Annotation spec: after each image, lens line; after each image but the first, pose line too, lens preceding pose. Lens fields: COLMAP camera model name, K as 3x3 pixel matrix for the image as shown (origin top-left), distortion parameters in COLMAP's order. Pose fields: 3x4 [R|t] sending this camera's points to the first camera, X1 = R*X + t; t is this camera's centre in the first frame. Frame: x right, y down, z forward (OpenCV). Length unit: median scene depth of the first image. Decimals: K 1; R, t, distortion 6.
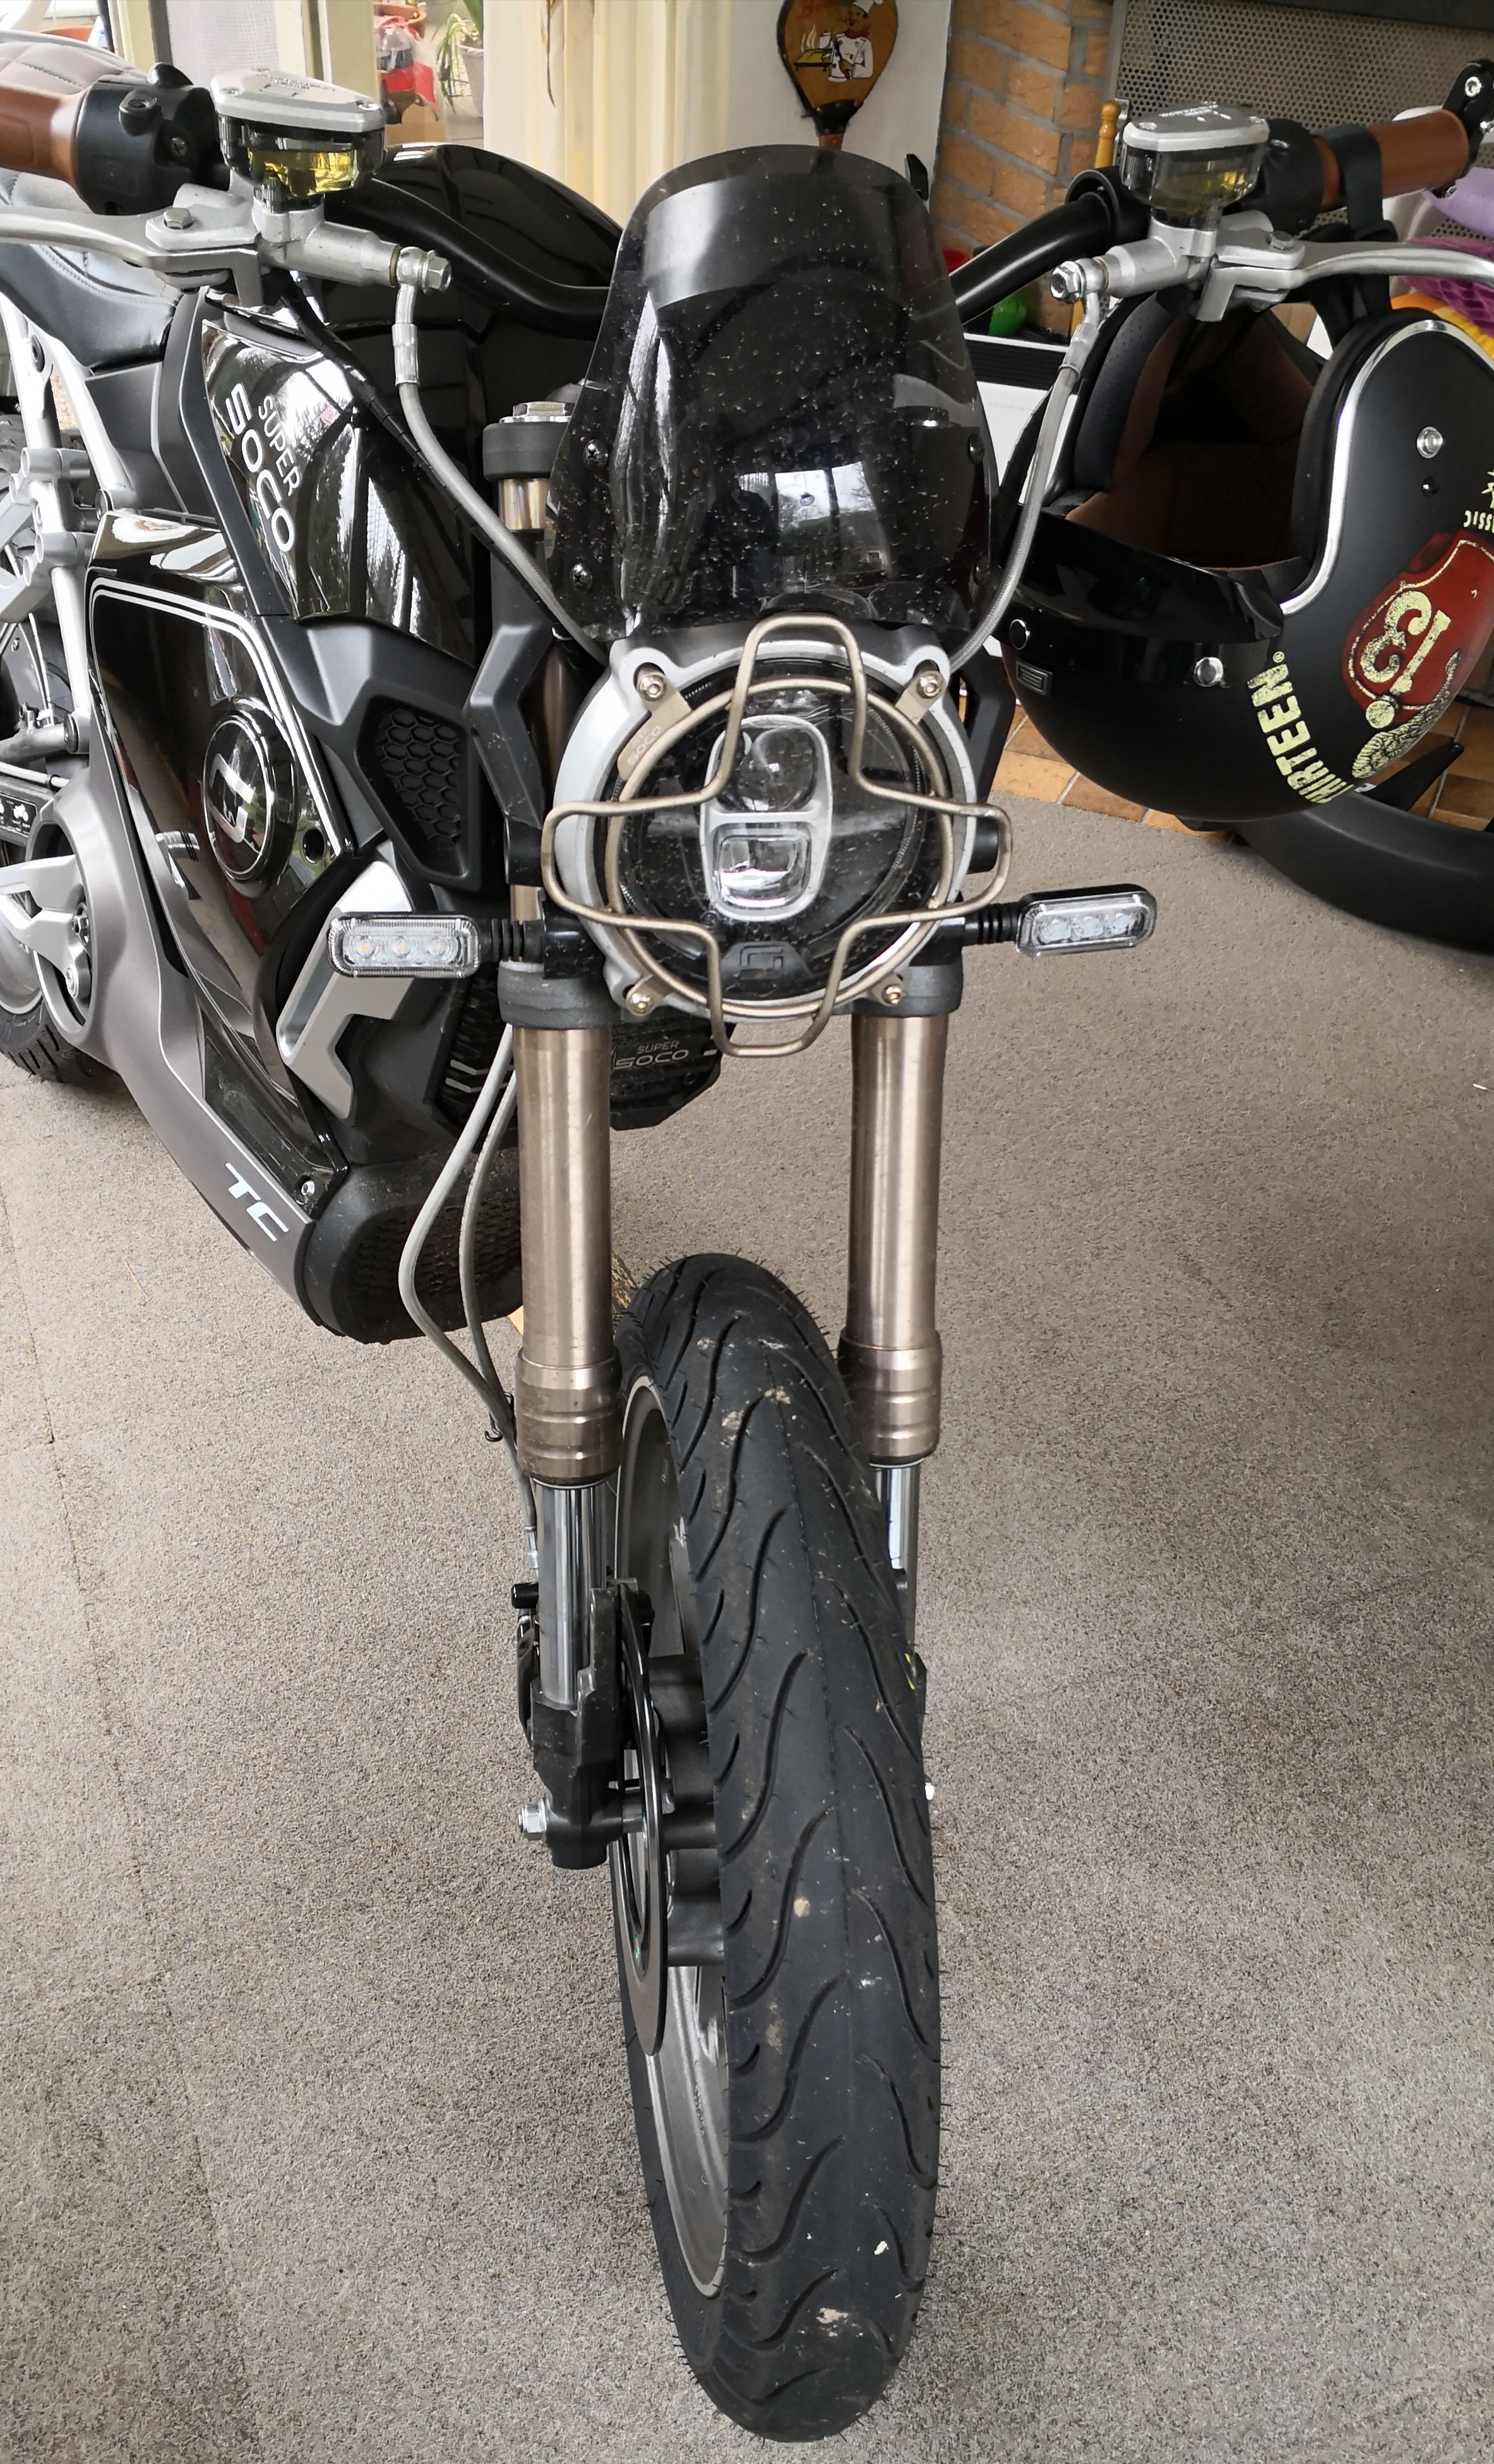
lens RADIAL K [[1688.8, 0, 741.9], [0, 1688.8, 1227.2], [0, 0, 1]] dist [0.003706, -0.002899]
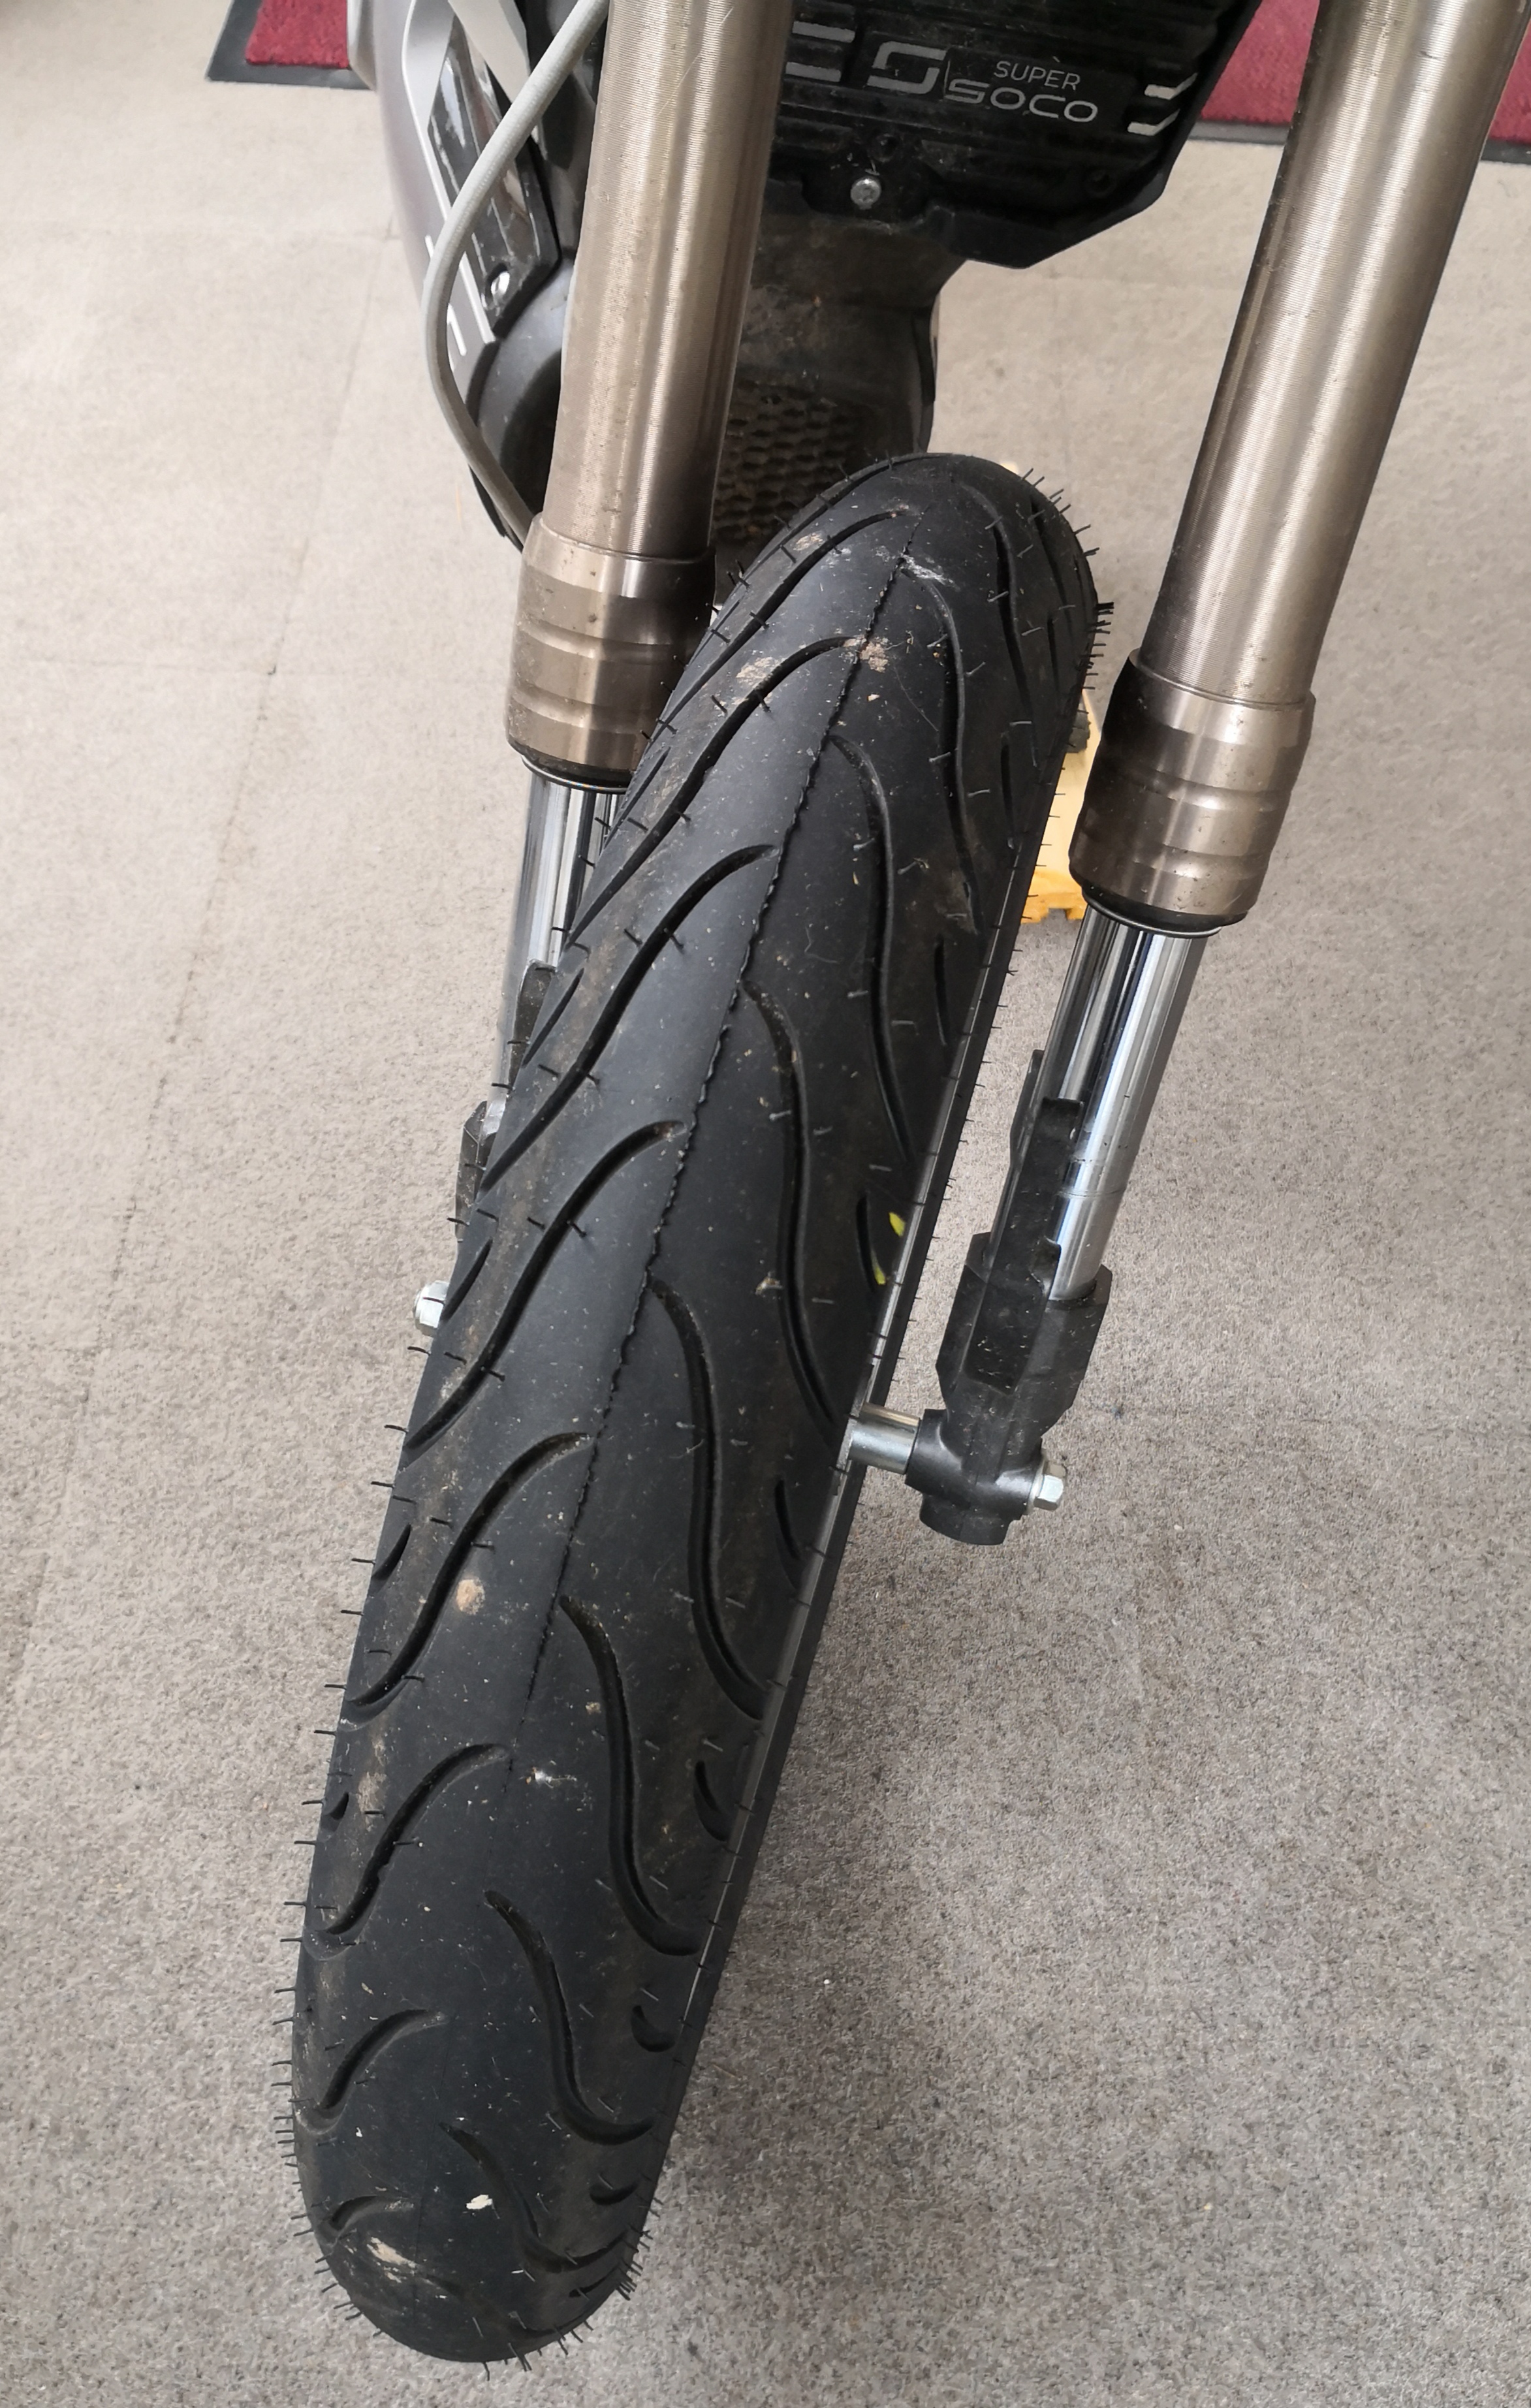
lens RADIAL K [[2122.3, 0, 766.6], [0, 2122.3, 1209.3], [0, 0, 1]] dist [0.008145, -0.013263]
pose [[0.925626, 0.329899, -0.185425, 0.102443], [-0.273663, 0.921929, 0.274145, 0.056383], [0.261389, -0.203012, 0.943643, 0.246116]]
